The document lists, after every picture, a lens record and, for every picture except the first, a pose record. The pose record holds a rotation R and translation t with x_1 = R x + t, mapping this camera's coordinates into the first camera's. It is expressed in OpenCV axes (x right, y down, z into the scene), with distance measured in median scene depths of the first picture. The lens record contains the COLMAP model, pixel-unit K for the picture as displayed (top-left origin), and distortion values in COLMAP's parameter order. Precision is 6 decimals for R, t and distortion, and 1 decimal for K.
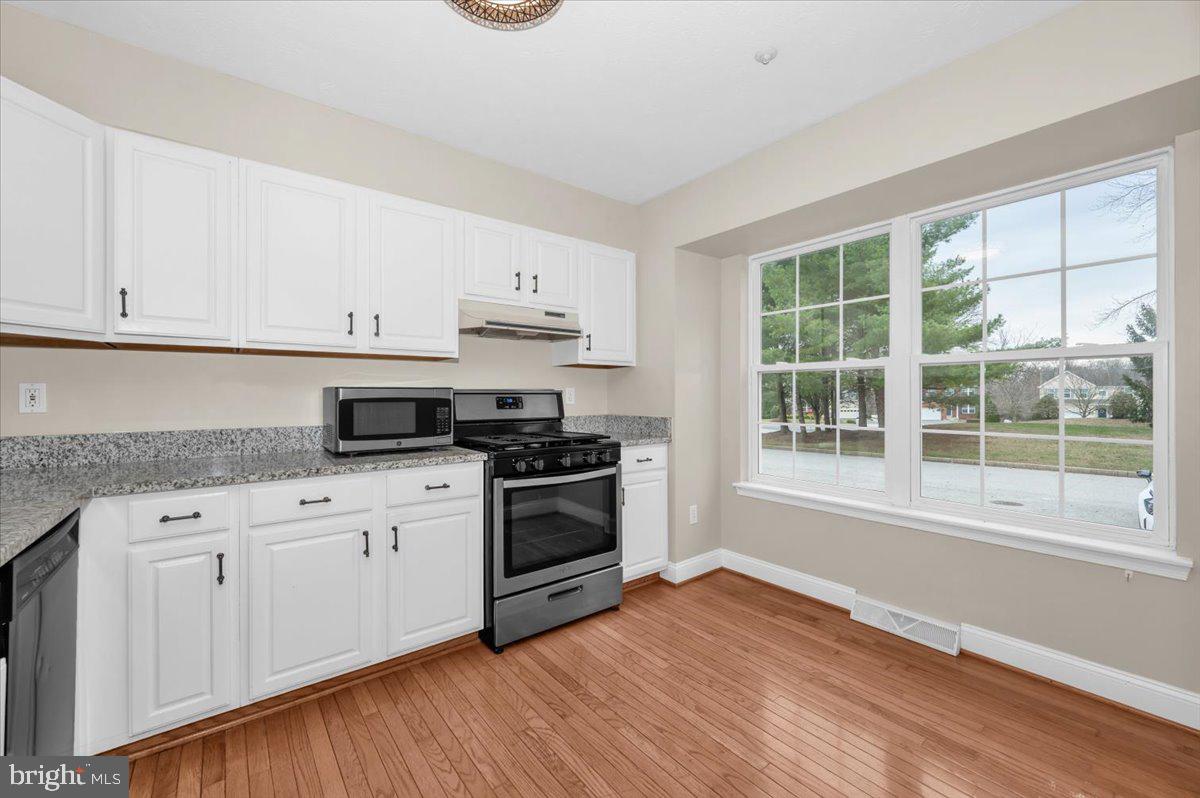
lens RADIAL K [[482.2, 0, 600.0], [0, 482.2, 399.0], [0, 0, 1]] dist [0.000067, -0.000022]
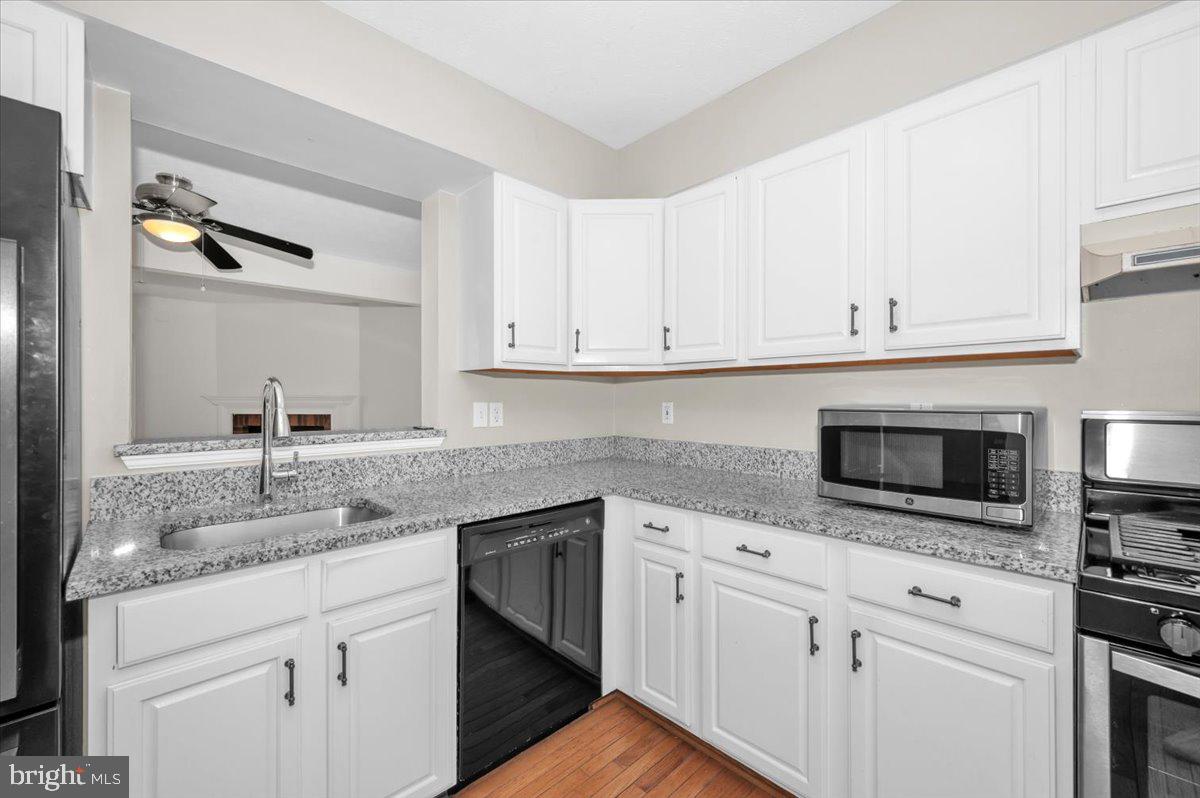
lens RADIAL K [[480.4, 0, 600.0], [0, 480.4, 399.0], [0, 0, 1]] dist [-0.002519, -0.000104]
pose [[0.096464, 0.004610, -0.995326, 0.146164], [-0.006839, 0.999969, 0.003969, -0.036034], [0.995313, 0.006424, 0.096492, 0.512833]]
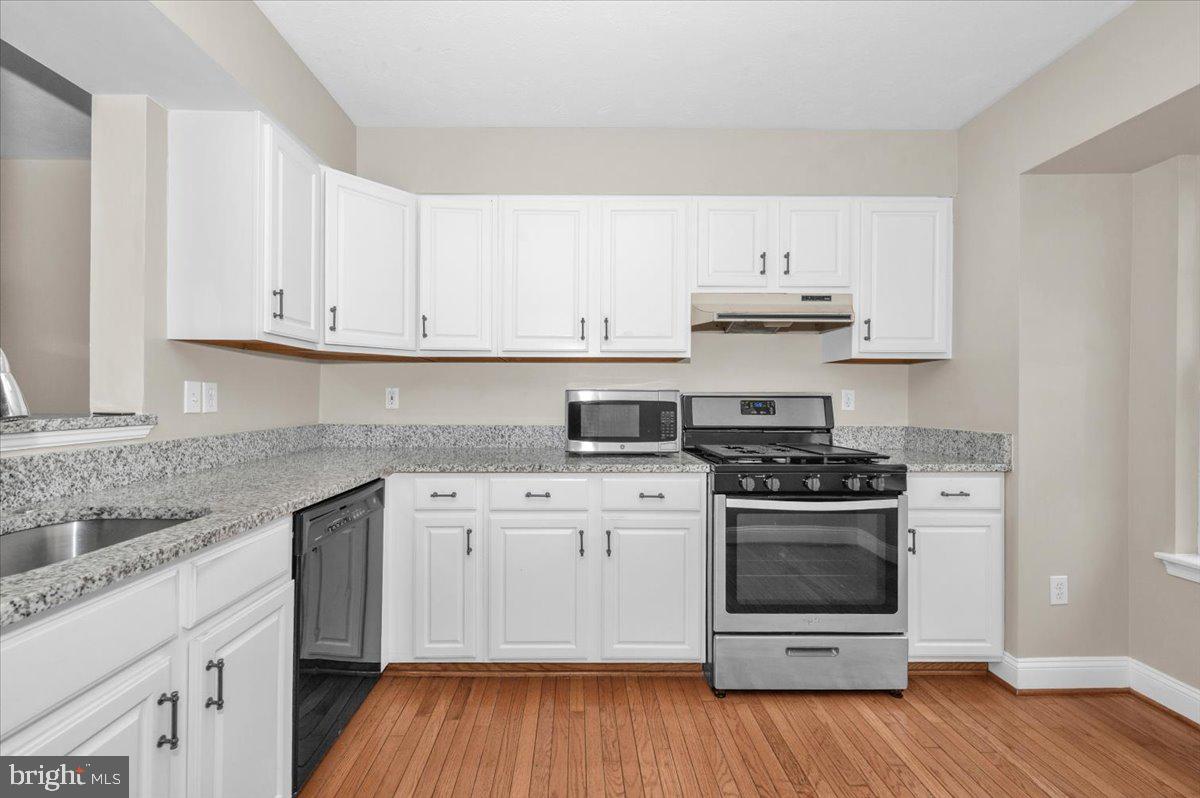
lens RADIAL K [[497.6, 0, 579.8], [0, 497.6, 401.9], [0, 0, 1]] dist [-0.000029, 0.000053]
pose [[0.789747, 0.011245, -0.613330, 0.128986], [-0.011378, 0.999928, 0.003681, -0.002253], [0.613328, 0.004071, 0.789818, 0.134420]]
